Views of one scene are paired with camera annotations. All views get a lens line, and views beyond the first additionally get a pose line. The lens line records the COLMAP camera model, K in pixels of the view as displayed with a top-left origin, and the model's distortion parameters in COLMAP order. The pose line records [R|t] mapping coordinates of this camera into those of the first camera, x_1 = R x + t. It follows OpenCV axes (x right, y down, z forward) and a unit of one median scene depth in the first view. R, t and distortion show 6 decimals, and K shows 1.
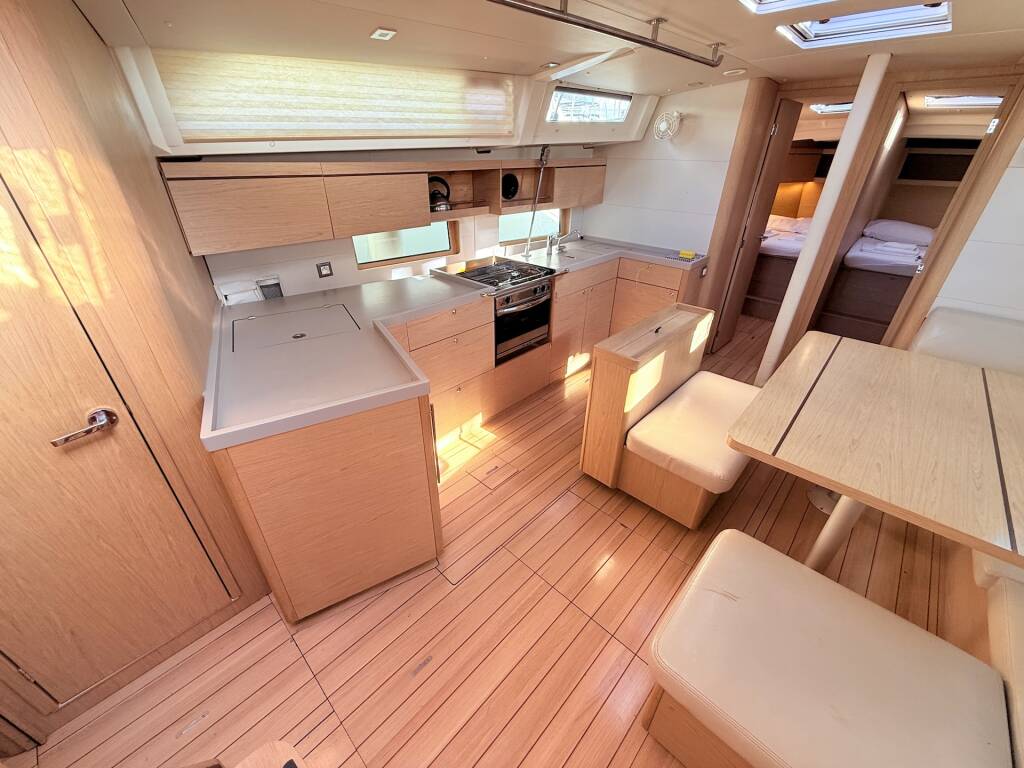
lens RADIAL K [[408.8, 0, 509.2], [0, 408.8, 384.9], [0, 0, 1]] dist [-0.002742, 0.000303]
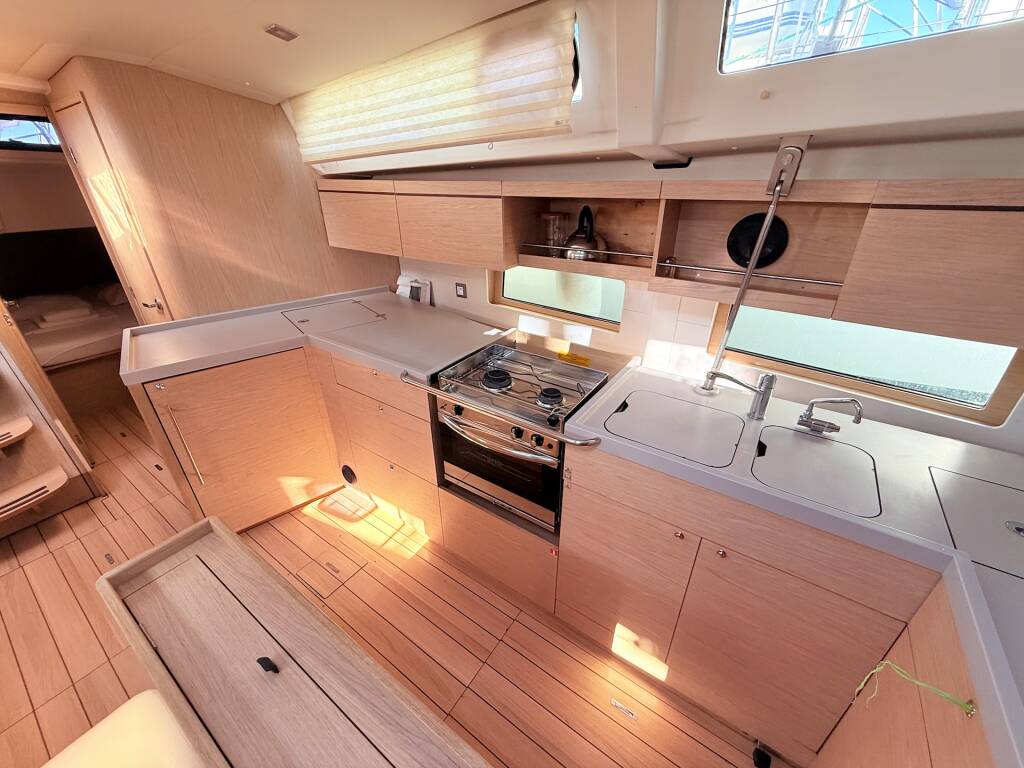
lens RADIAL K [[408.8, 0, 509.2], [0, 408.8, 384.9], [0, 0, 1]] dist [-0.002742, 0.000303]
pose [[0.155755, 0.443371, -0.882702, 0.600382], [-0.486160, 0.812294, 0.322222, -0.538542], [0.859877, 0.378946, 0.342068, 0.981343]]
